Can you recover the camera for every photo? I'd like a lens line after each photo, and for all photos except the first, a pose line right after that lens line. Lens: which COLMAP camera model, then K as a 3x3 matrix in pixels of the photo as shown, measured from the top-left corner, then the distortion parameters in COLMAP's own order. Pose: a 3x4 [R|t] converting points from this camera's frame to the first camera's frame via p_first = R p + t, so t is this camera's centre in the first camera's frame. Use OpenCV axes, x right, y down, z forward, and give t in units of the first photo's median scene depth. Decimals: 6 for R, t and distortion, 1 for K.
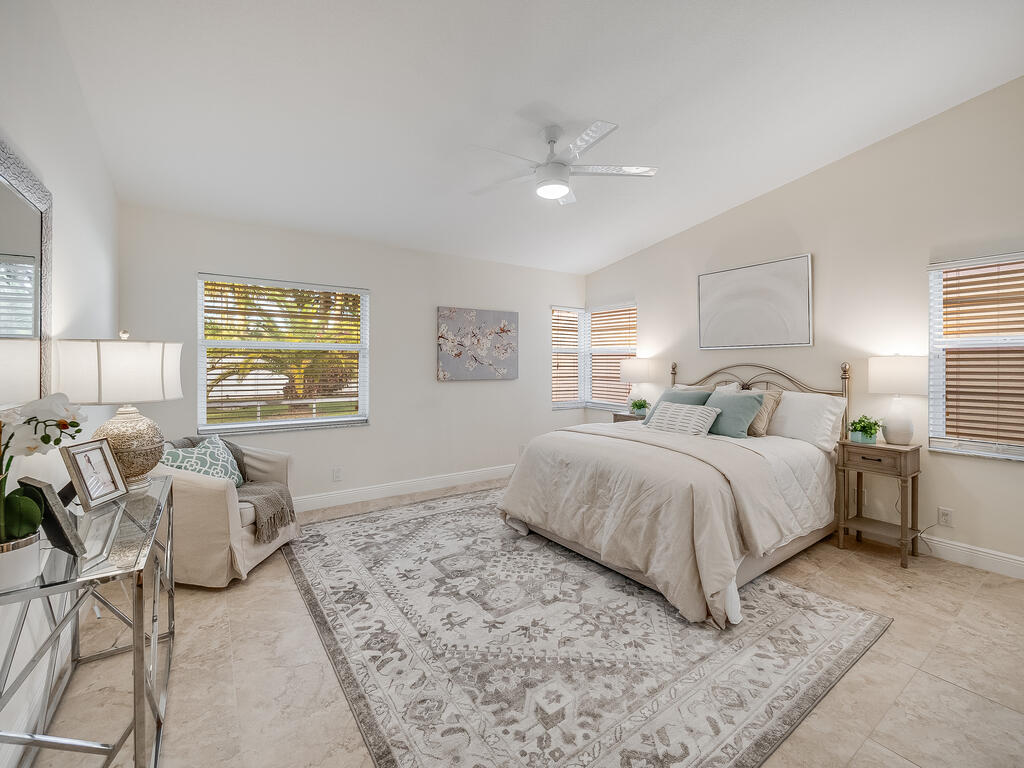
lens RADIAL K [[438.5, 0, 514.8], [0, 438.5, 383.7], [0, 0, 1]] dist [-0.005039, 0.000729]
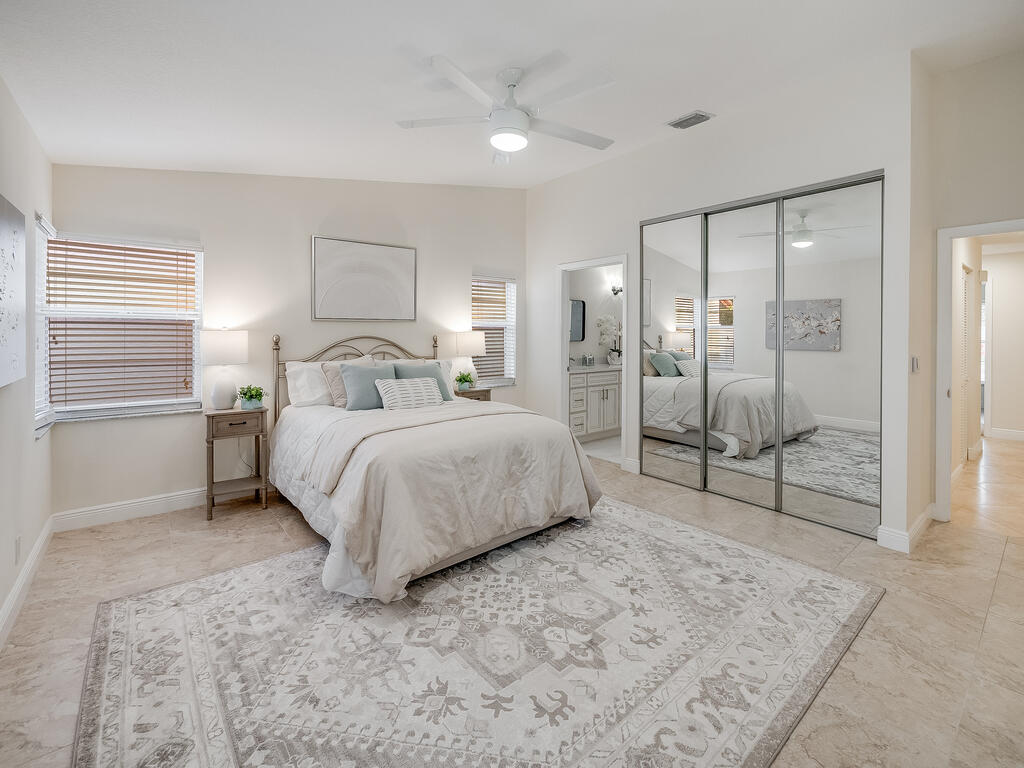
lens RADIAL K [[438.5, 0, 511.9], [0, 438.5, 378.2], [0, 0, 1]] dist [-0.005039, 0.000729]
pose [[-0.064475, -0.099806, 0.992916, -0.778386], [0.042293, 0.993819, 0.102643, -0.060507], [-0.997023, 0.048611, -0.059856, 1.077844]]
